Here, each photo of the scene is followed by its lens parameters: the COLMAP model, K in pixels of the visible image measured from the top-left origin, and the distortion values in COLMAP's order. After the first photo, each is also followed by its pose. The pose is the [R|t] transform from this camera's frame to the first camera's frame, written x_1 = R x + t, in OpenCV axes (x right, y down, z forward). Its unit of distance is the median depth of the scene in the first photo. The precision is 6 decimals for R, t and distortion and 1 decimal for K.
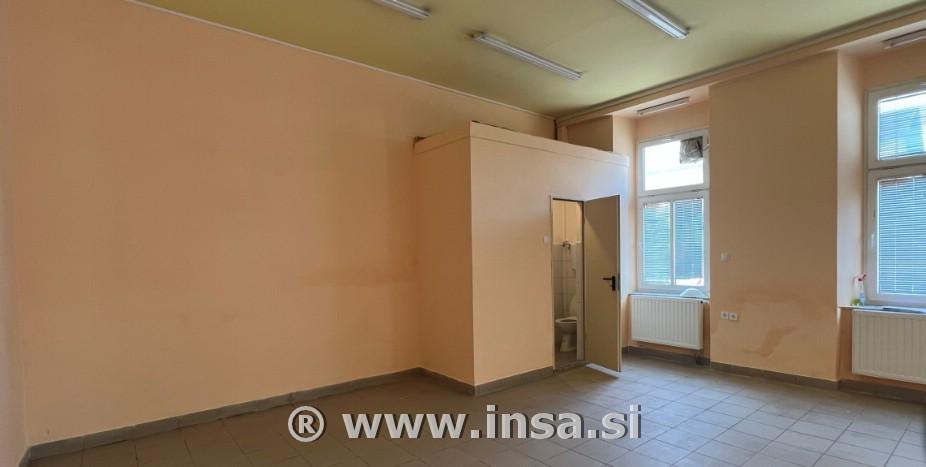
lens RADIAL K [[431.6, 0, 464.7], [0, 431.6, 262.4], [0, 0, 1]] dist [0.001298, 0.000192]
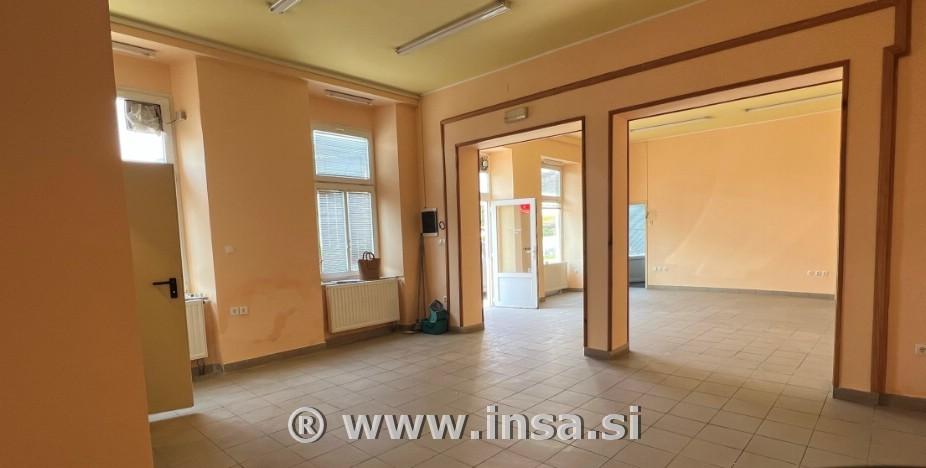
lens RADIAL K [[489.3, 0, 465.0], [0, 489.3, 275.8], [0, 0, 1]] dist [0.000961, 0.000044]
pose [[-0.156434, -0.060149, 0.985855, -0.544378], [0.049651, 0.996403, 0.068671, -0.003808], [-0.986440, 0.059691, -0.152885, 0.672101]]
